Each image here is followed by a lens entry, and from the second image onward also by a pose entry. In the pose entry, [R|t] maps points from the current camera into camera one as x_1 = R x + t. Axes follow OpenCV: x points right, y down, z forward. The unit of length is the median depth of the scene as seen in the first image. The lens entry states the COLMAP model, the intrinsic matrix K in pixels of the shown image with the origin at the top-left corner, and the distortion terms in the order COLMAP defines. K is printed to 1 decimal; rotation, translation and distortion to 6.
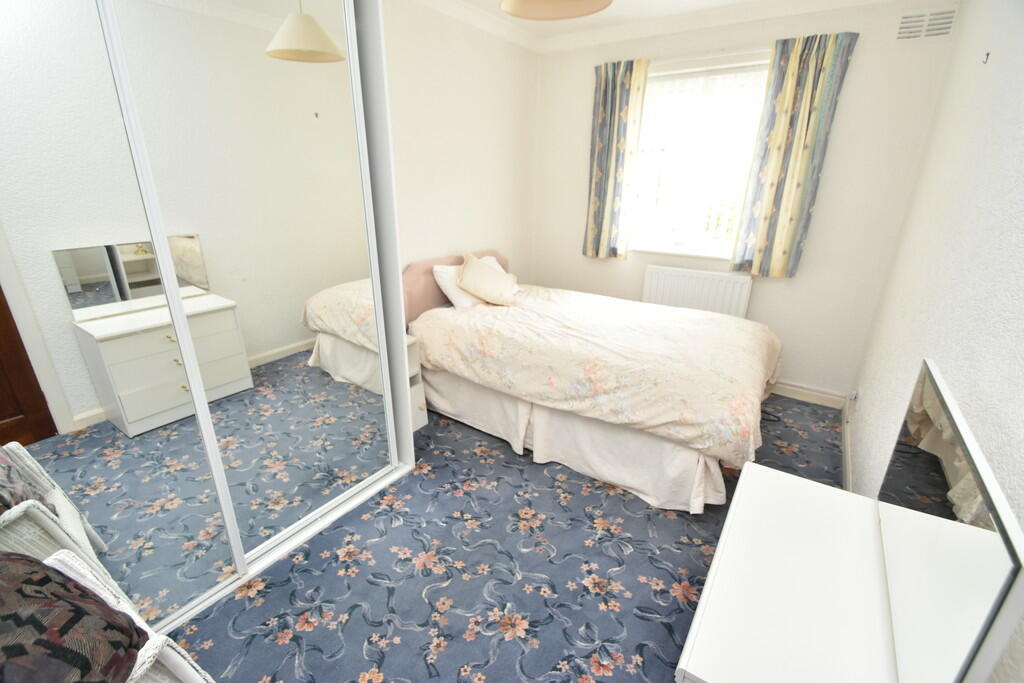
lens RADIAL K [[447.2, 0, 509.3], [0, 447.2, 339.9], [0, 0, 1]] dist [-0.001459, -0.006706]
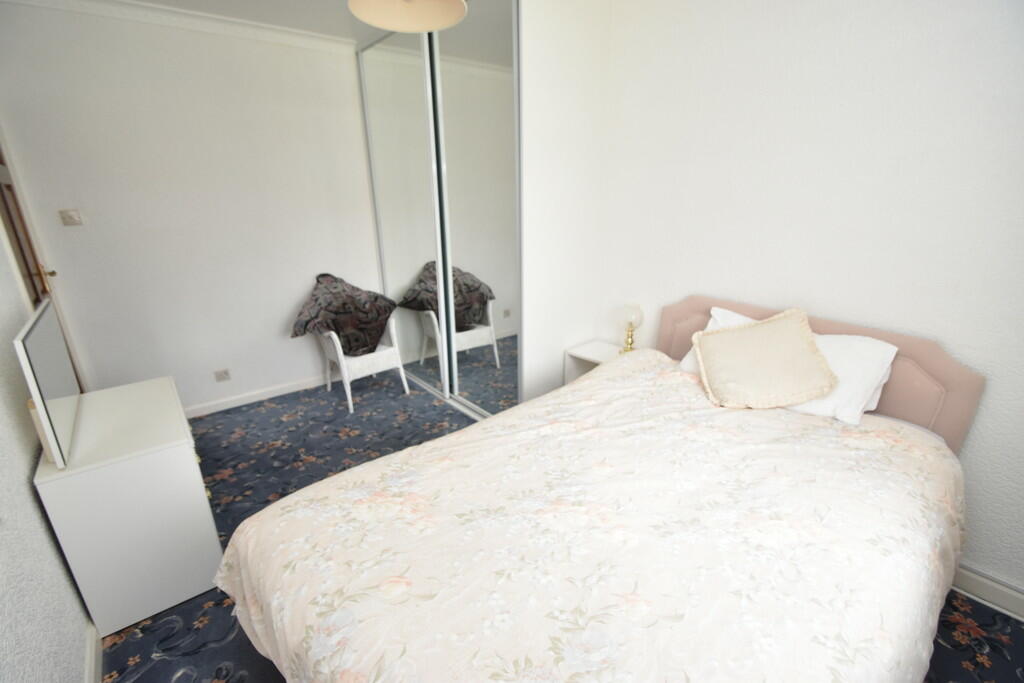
lens RADIAL K [[447.2, 0, 510.8], [0, 447.2, 341.0], [0, 0, 1]] dist [-0.001459, -0.006706]
pose [[-0.262825, 0.294290, -0.918867, 1.125272], [-0.323914, 0.870164, 0.371341, -0.536300], [0.908847, 0.395231, -0.133376, 1.561835]]
